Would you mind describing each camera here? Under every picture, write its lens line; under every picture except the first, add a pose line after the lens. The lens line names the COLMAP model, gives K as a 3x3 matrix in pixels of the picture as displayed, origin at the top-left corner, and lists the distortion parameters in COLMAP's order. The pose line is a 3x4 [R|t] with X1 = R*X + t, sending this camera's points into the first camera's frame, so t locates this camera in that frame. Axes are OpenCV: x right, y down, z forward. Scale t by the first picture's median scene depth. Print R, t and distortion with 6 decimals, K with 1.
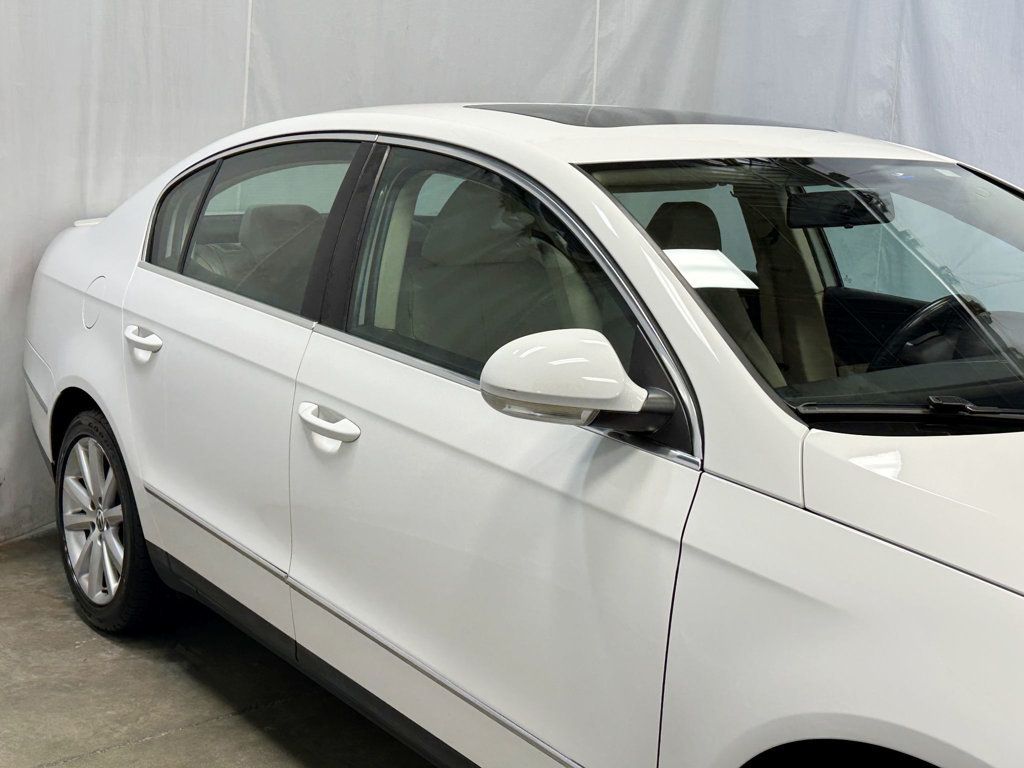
lens RADIAL K [[1352.2, 0, 496.7], [0, 1352.2, 411.4], [0, 0, 1]] dist [0.133686, 0.000000]
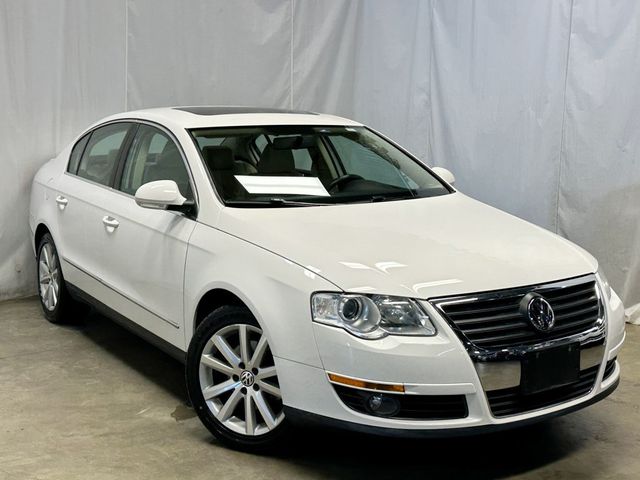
lens RADIAL K [[845.1, 0, 321.5], [0, 845.1, 246.3], [0, 0, 1]] dist [0.133686, 0.000000]
pose [[0.997796, -0.018659, -0.063683, 0.310417], [0.015734, 0.998811, -0.046138, 0.108144], [0.064468, 0.045034, 0.996903, -0.539299]]
